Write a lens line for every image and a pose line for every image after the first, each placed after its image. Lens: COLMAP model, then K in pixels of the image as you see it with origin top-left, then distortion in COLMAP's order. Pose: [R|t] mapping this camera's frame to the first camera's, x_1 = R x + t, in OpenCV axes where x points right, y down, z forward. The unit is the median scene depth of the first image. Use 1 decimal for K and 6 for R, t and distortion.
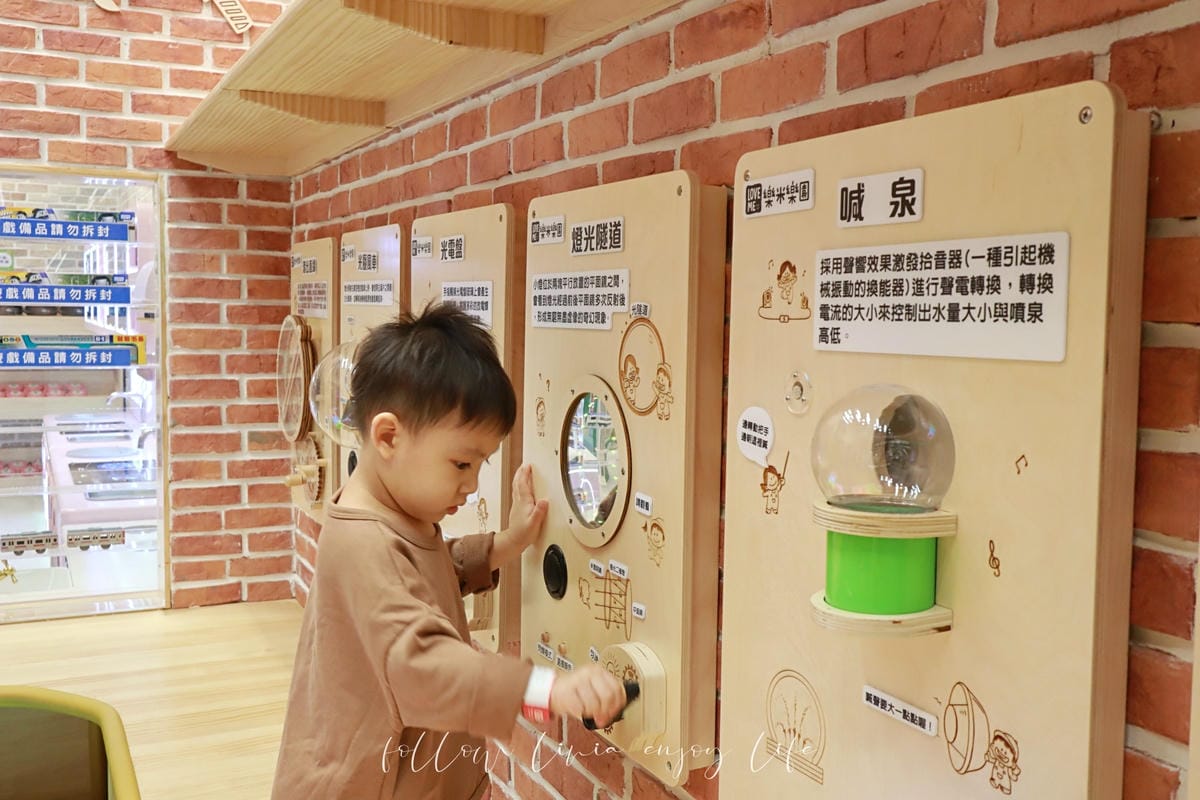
lens RADIAL K [[1160.2, 0, 600.0], [0, 1160.2, 400.0], [0, 0, 1]] dist [0.001676, 0.010656]
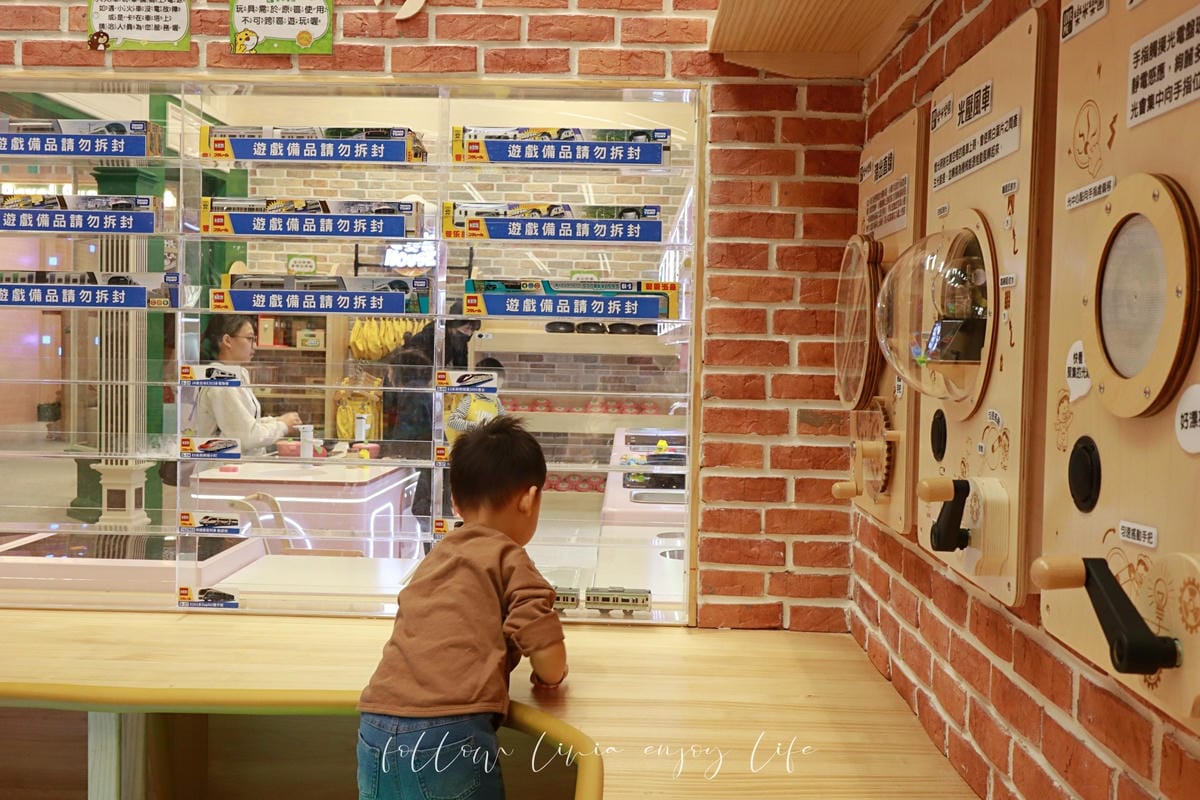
lens RADIAL K [[1160.2, 0, 600.0], [0, 1160.2, 400.0], [0, 0, 1]] dist [0.001676, 0.010656]
pose [[0.884631, 0.021053, -0.465816, -0.060659], [-0.041433, 0.998578, -0.033554, 0.053867], [0.464447, 0.048983, 0.884245, 0.258961]]
